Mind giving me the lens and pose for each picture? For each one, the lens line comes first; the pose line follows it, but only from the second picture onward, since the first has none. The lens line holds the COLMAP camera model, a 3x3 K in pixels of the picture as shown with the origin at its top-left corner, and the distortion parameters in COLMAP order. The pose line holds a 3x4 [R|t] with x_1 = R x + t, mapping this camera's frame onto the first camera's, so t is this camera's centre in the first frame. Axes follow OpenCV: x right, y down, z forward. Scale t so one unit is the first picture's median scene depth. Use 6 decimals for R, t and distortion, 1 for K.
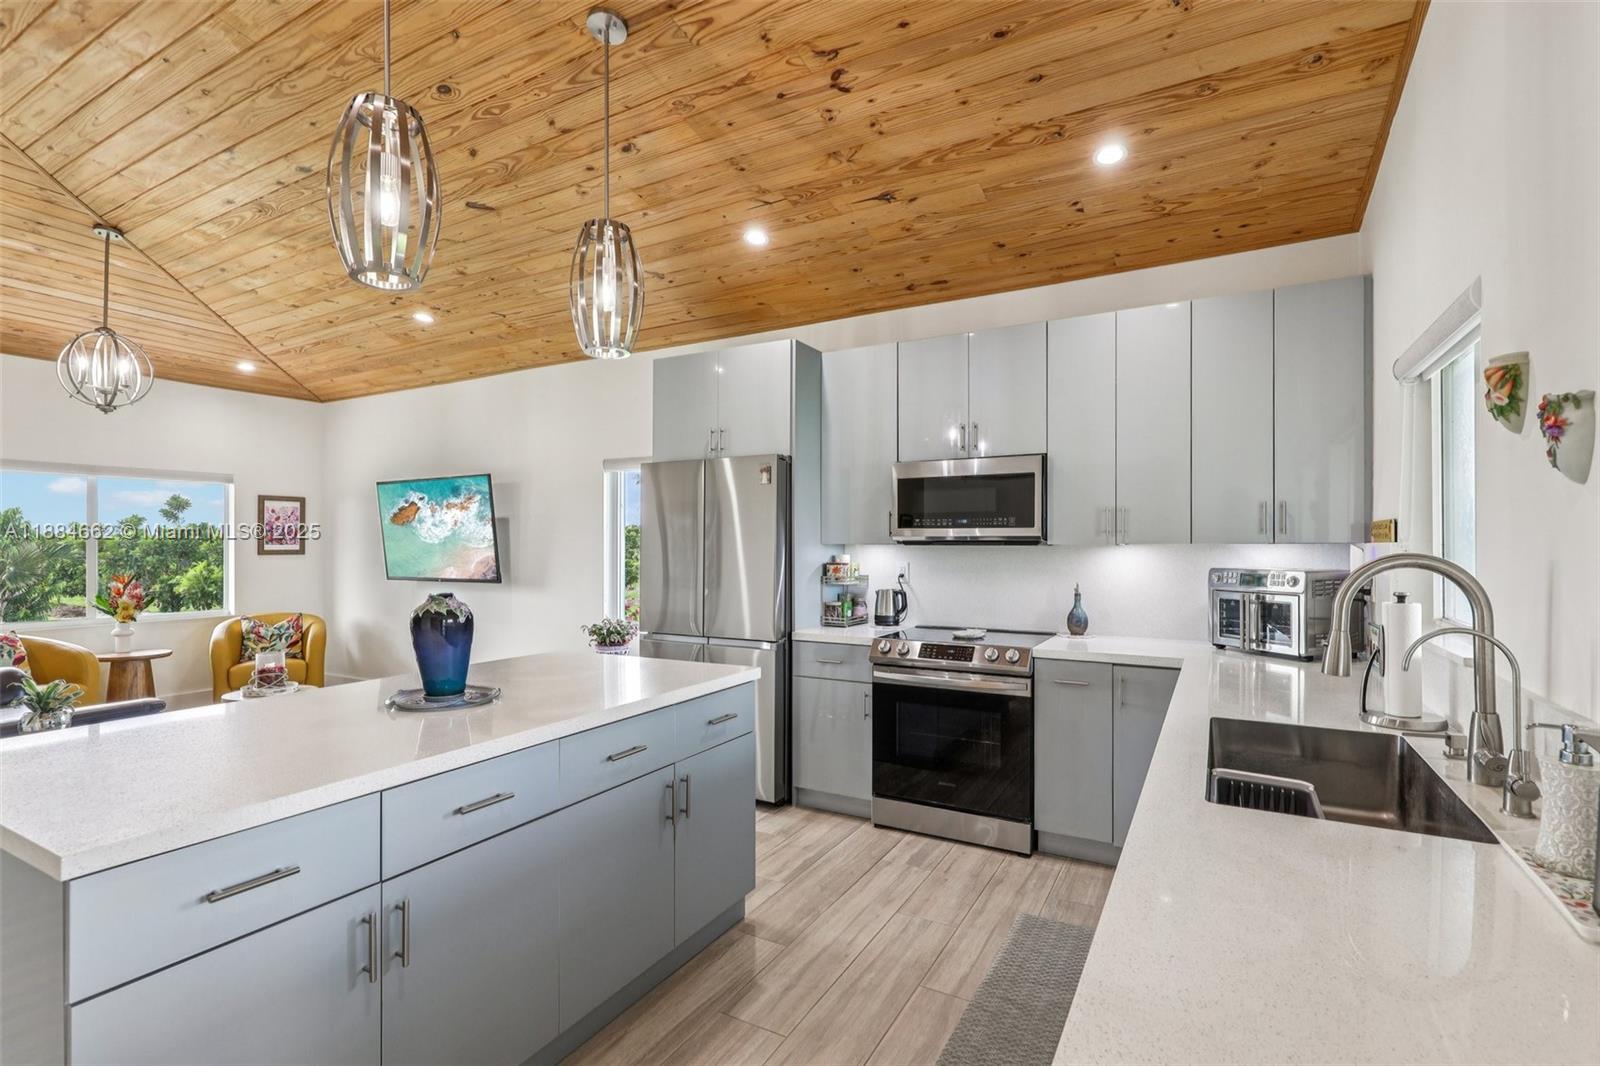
lens RADIAL K [[734.9, 0, 808.0], [0, 734.9, 548.7], [0, 0, 1]] dist [0.005587, -0.003850]
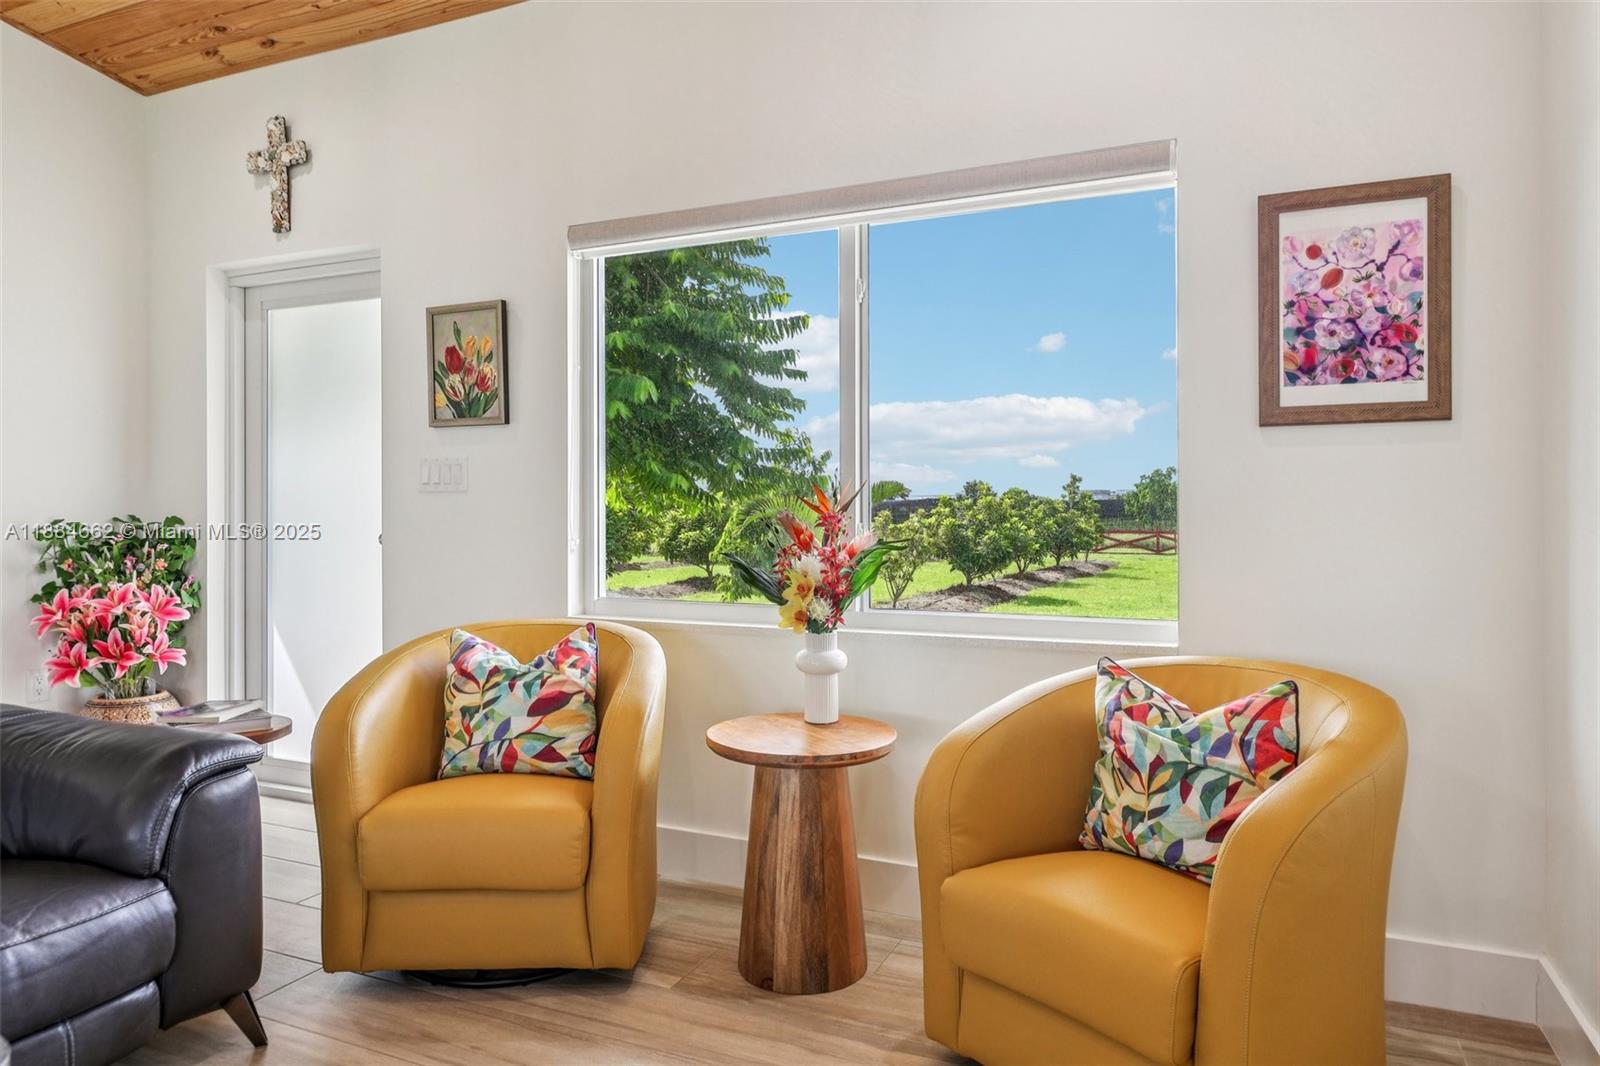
lens RADIAL K [[999.1, 0, 815.2], [0, 999.1, 509.5], [0, 0, 1]] dist [0.000923, 0.001057]
pose [[0.096745, 0.001032, -0.995309, -0.755880], [-0.002919, 0.999995, 0.000753, 0.070409], [0.995305, 0.002833, 0.096747, 1.498725]]
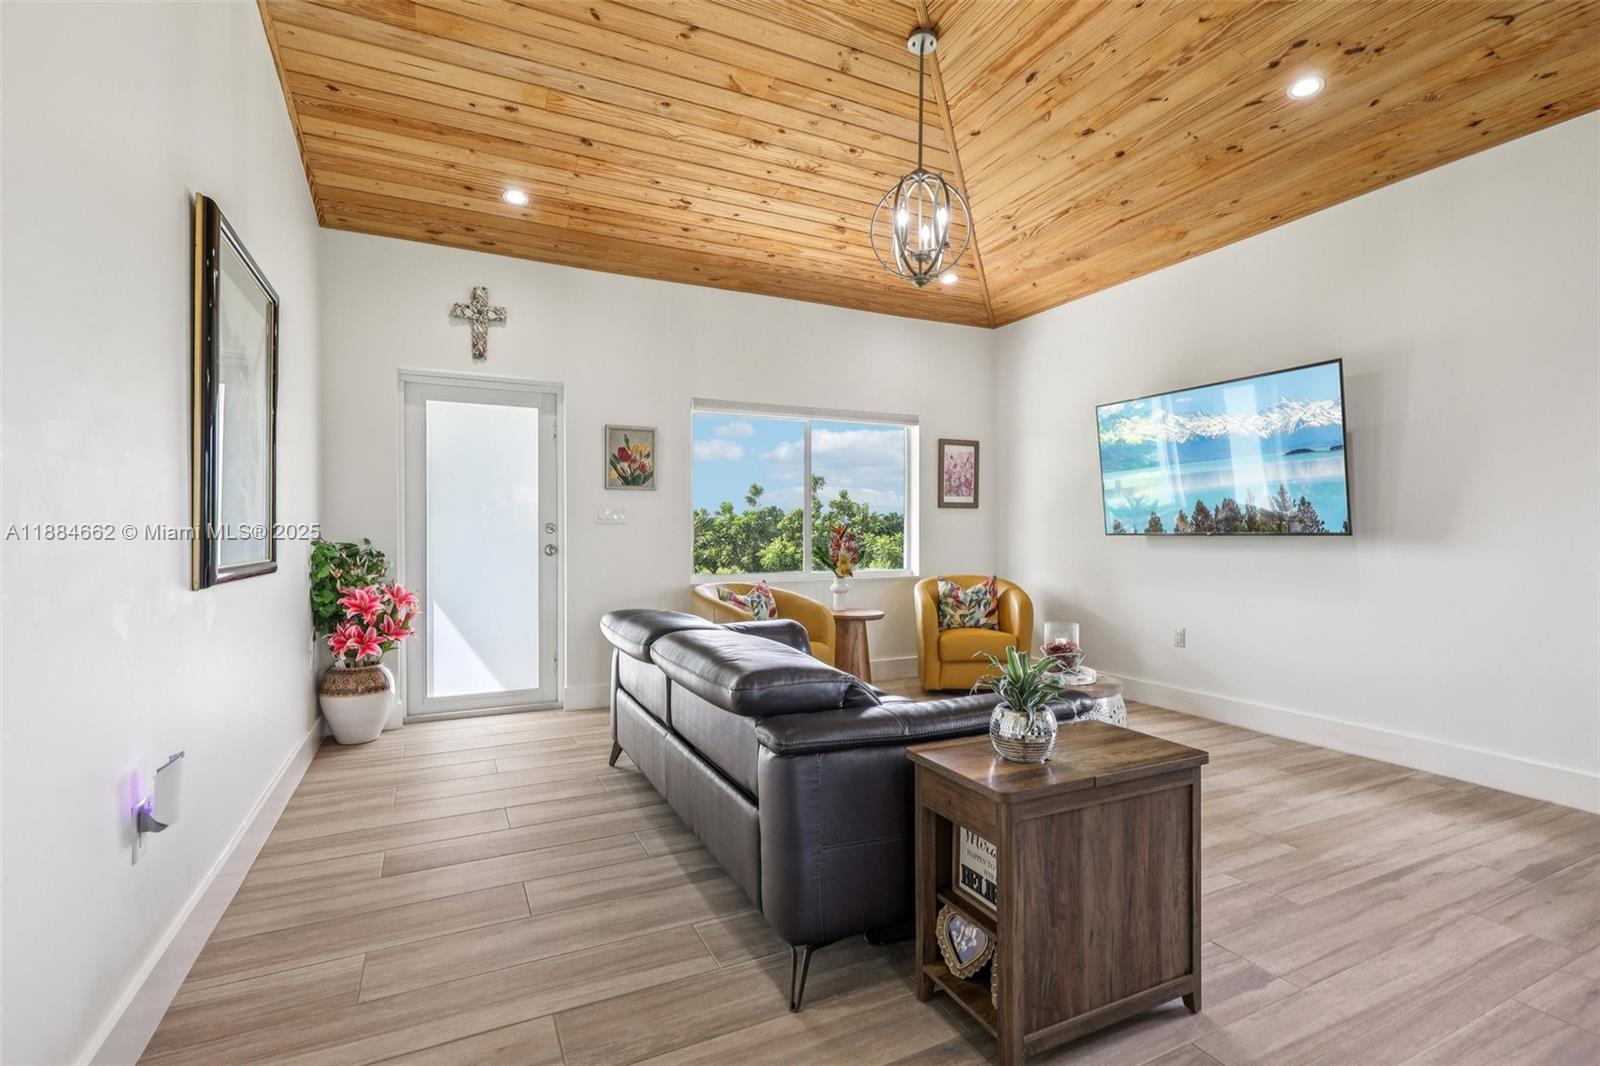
lens RADIAL K [[734.9, 0, 810.2], [0, 734.9, 538.5], [0, 0, 1]] dist [0.005587, -0.003850]
pose [[0.823185, 0.004772, -0.567753, -0.701558], [-0.001480, 0.999979, 0.006259, 0.073117], [0.567772, -0.004312, 0.823175, 0.368862]]
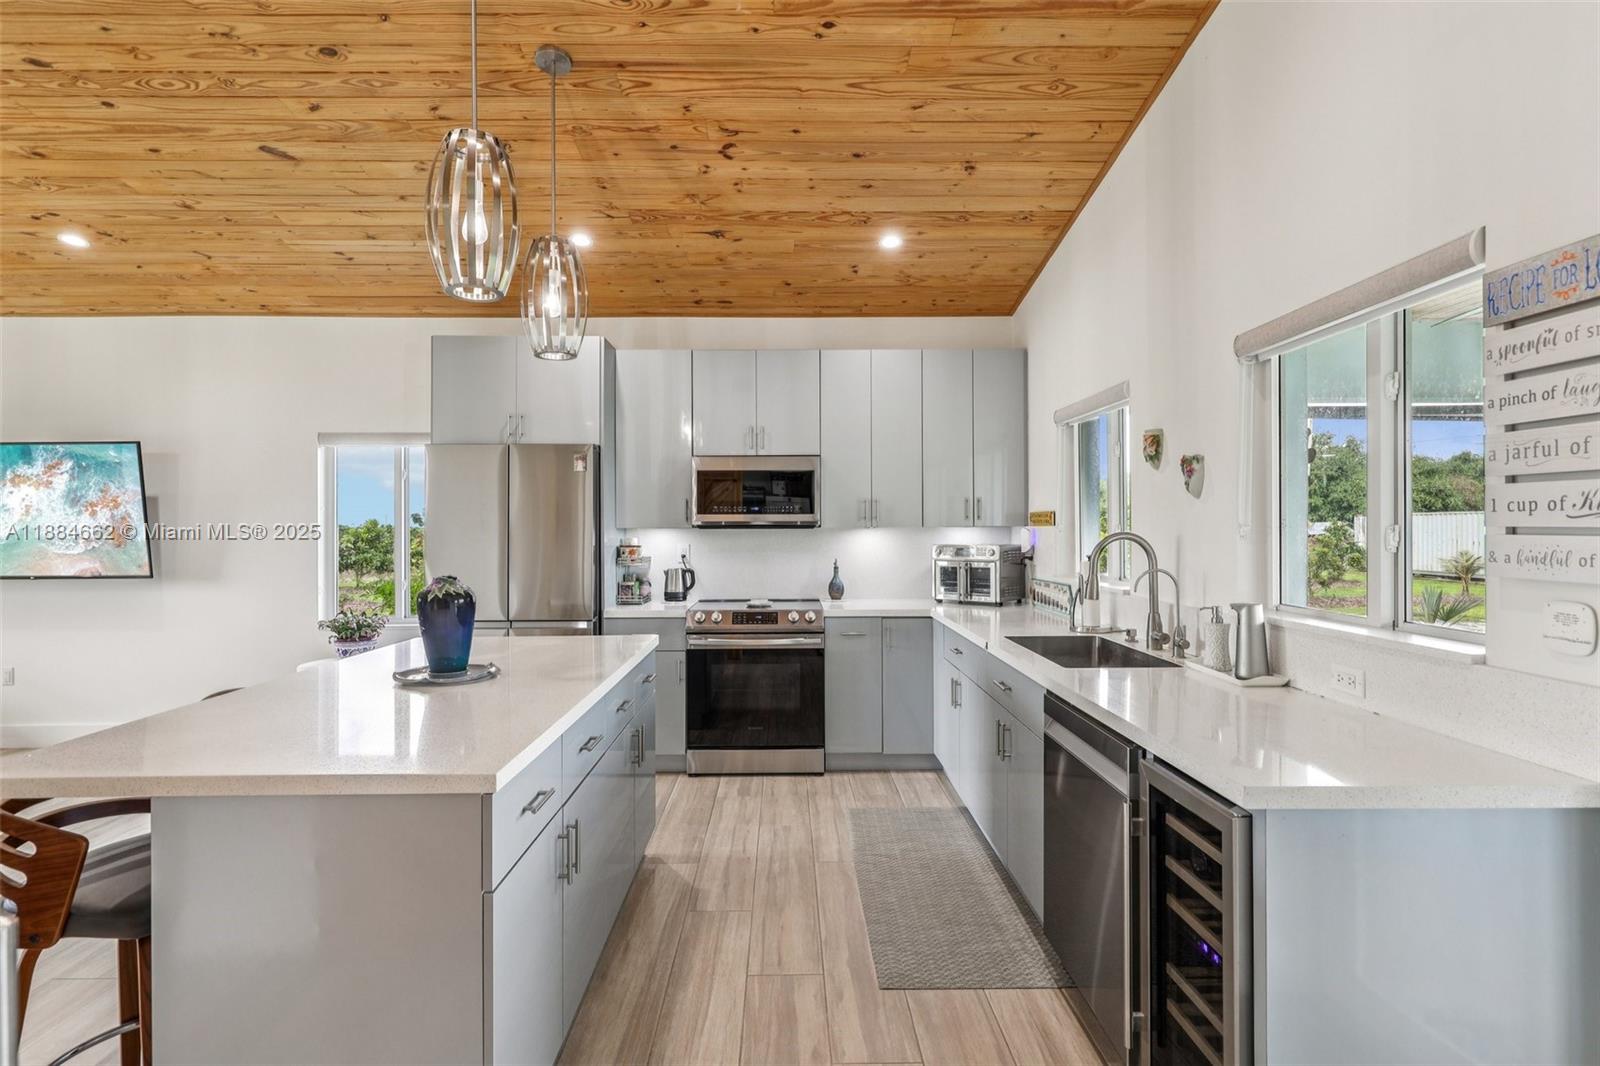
lens RADIAL K [[778.3, 0, 788.8], [0, 778.3, 528.1], [0, 0, 1]] dist [-0.001458, 0.003518]
pose [[0.872548, -0.003096, 0.488519, -0.362321], [0.005531, 0.999978, -0.003542, -0.000989], [-0.488498, 0.005793, 0.872546, -0.127534]]
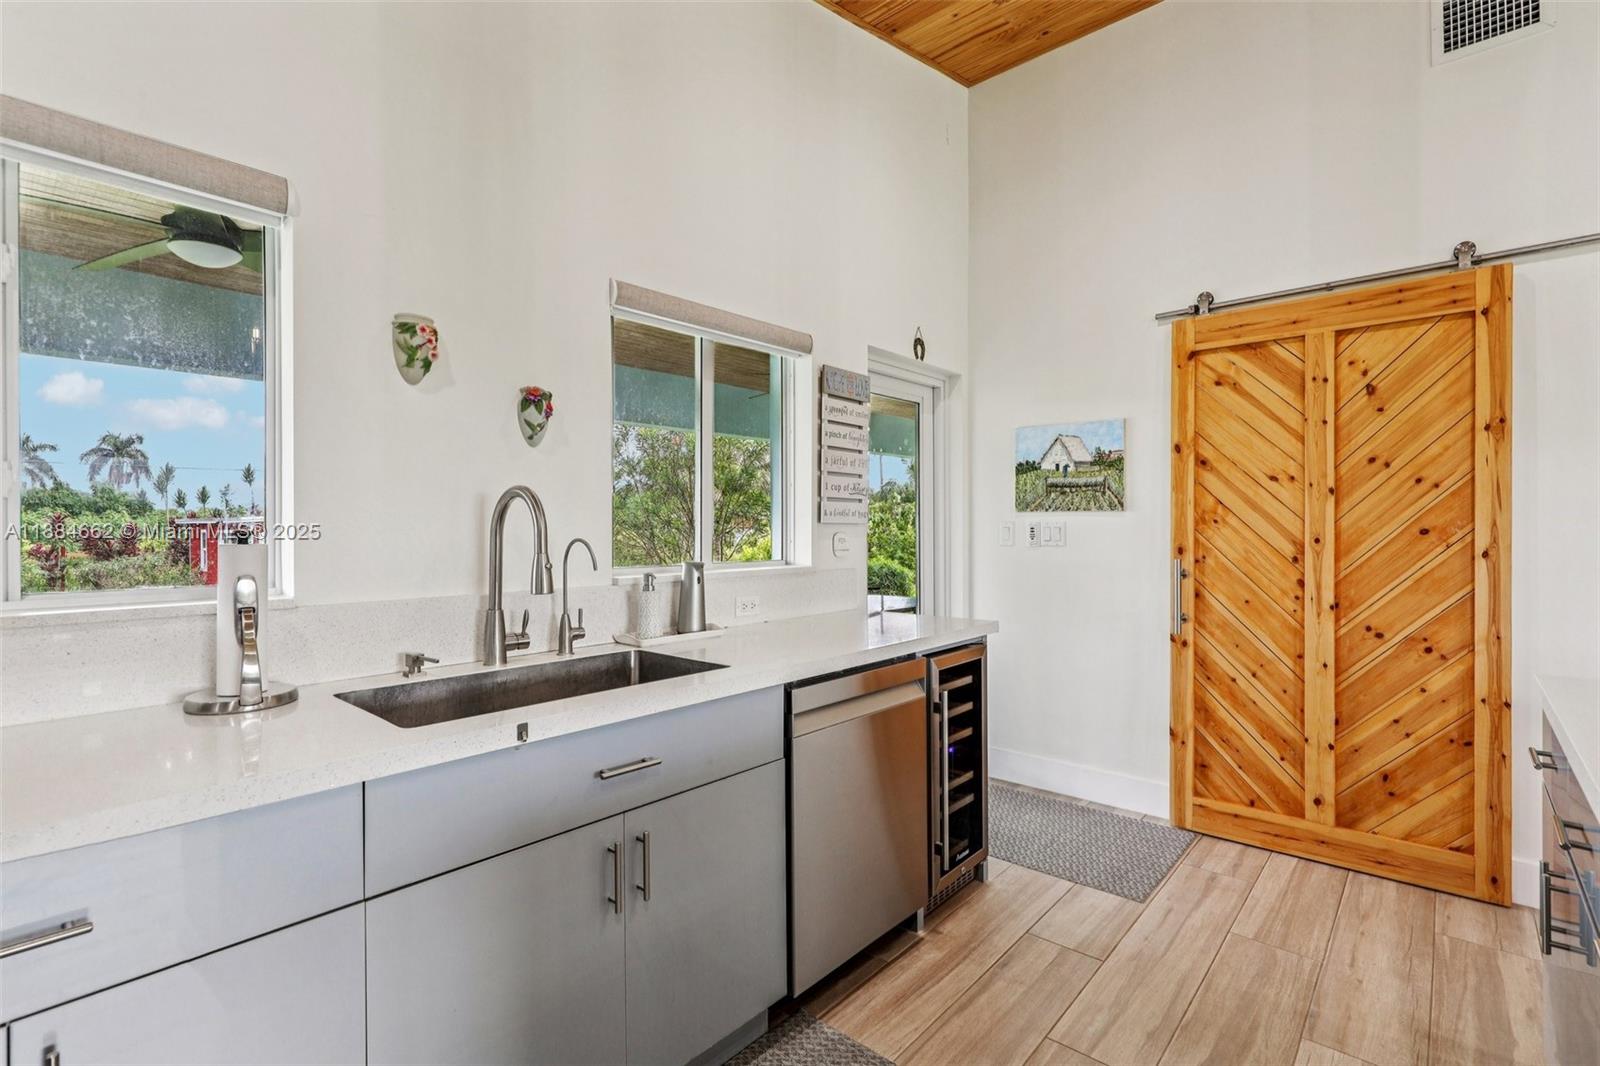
lens RADIAL K [[734.9, 0, 805.9], [0, 734.9, 531.8], [0, 0, 1]] dist [0.005587, -0.003850]
pose [[-0.977134, 0.003075, 0.212602, 0.041167], [0.005101, 0.999947, 0.008980, 0.029686], [-0.212563, 0.009859, -0.977098, 0.838279]]
